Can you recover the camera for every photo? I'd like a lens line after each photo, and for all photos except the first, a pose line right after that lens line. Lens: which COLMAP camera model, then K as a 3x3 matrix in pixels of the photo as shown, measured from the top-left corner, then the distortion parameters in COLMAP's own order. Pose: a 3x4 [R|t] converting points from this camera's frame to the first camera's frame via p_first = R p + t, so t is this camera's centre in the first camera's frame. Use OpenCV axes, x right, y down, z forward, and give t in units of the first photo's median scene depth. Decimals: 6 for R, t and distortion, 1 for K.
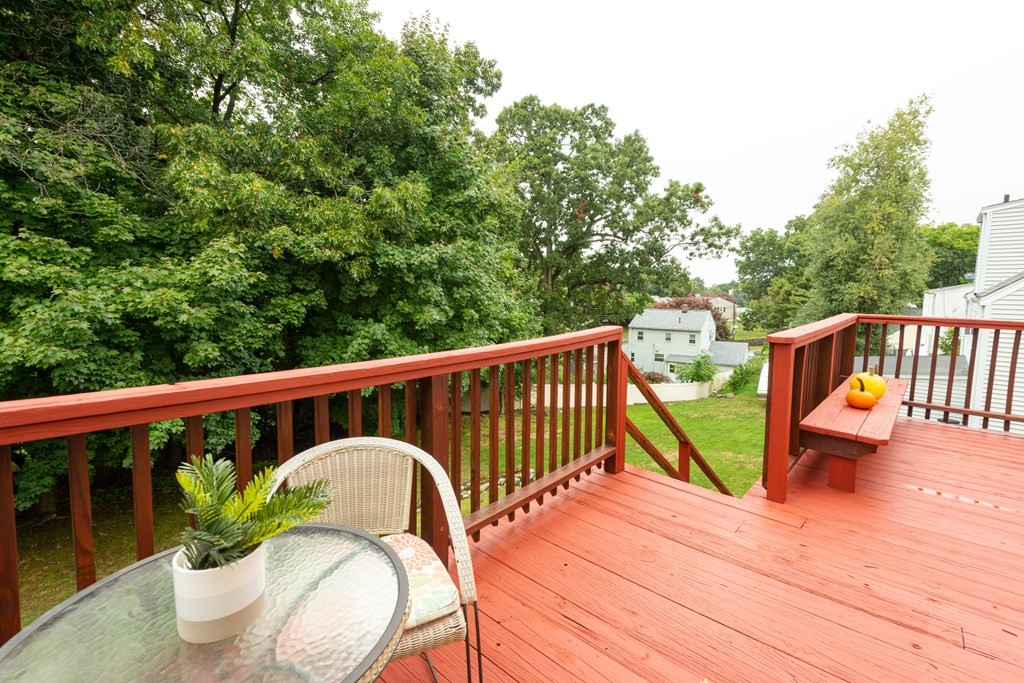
lens RADIAL K [[456.9, 0, 517.9], [0, 456.9, 338.3], [0, 0, 1]] dist [0.036441, -0.022093]
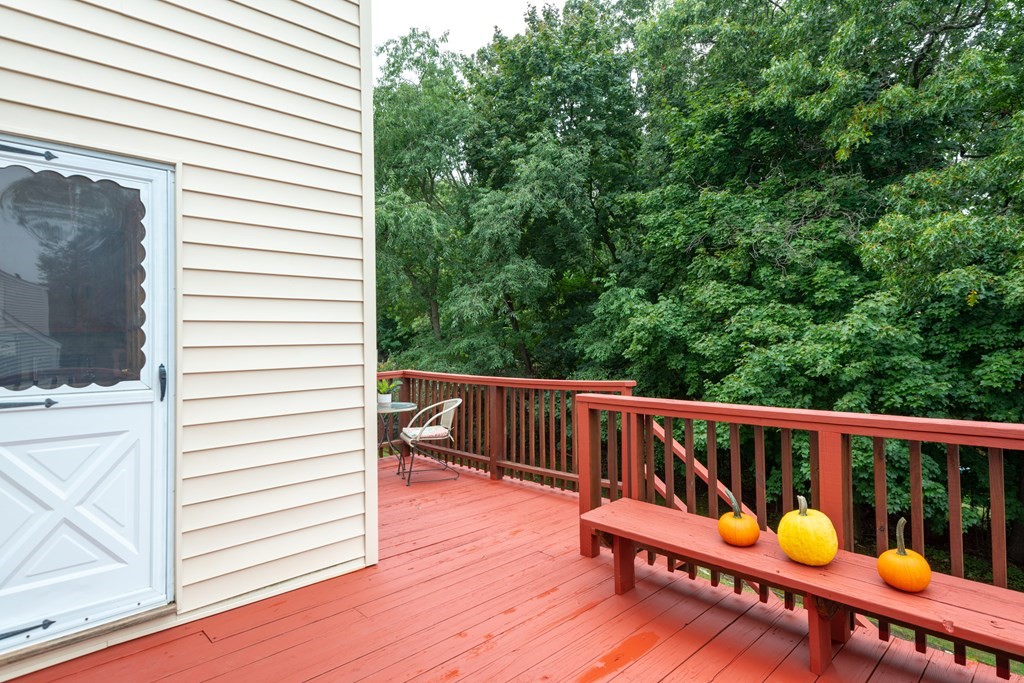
lens RADIAL K [[573.9, 0, 517.2], [0, 573.9, 338.9], [0, 0, 1]] dist [0.048614, -0.024217]
pose [[-0.065755, -0.002376, -0.997833, 0.167457], [-0.098134, 0.995165, 0.004097, -0.011503], [0.992998, 0.098191, -0.065671, 0.080758]]
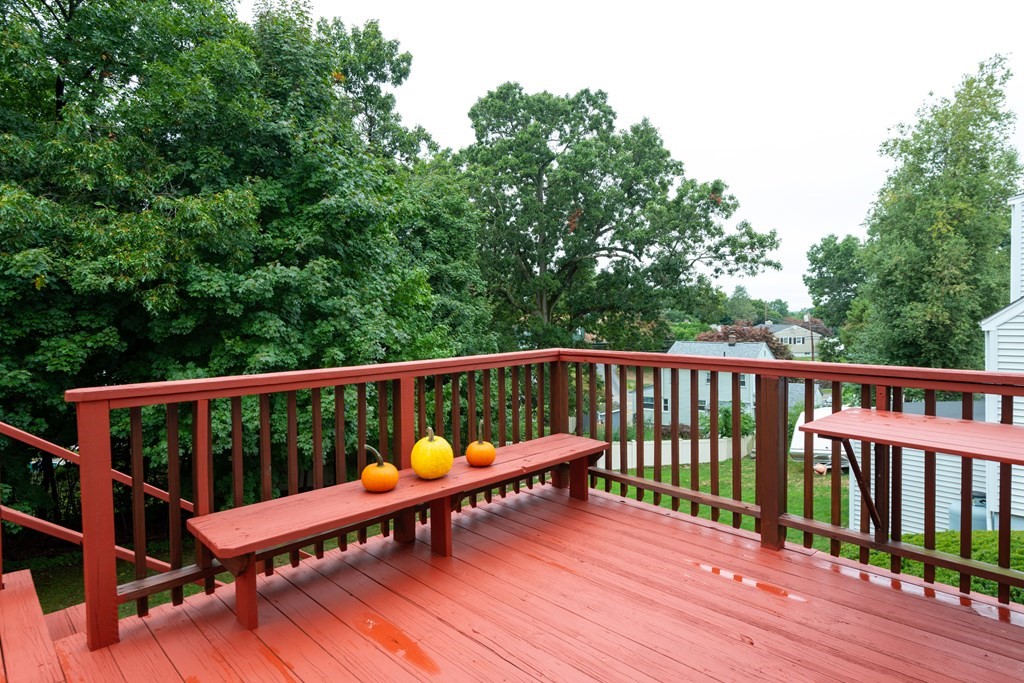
lens RADIAL K [[573.9, 0, 517.2], [0, 573.9, 338.9], [0, 0, 1]] dist [0.048614, -0.024217]
pose [[0.997848, -0.017829, -0.063101, 0.105716], [0.013183, 0.997223, -0.073295, -0.000993], [0.064233, 0.072306, 0.995312, 0.017110]]
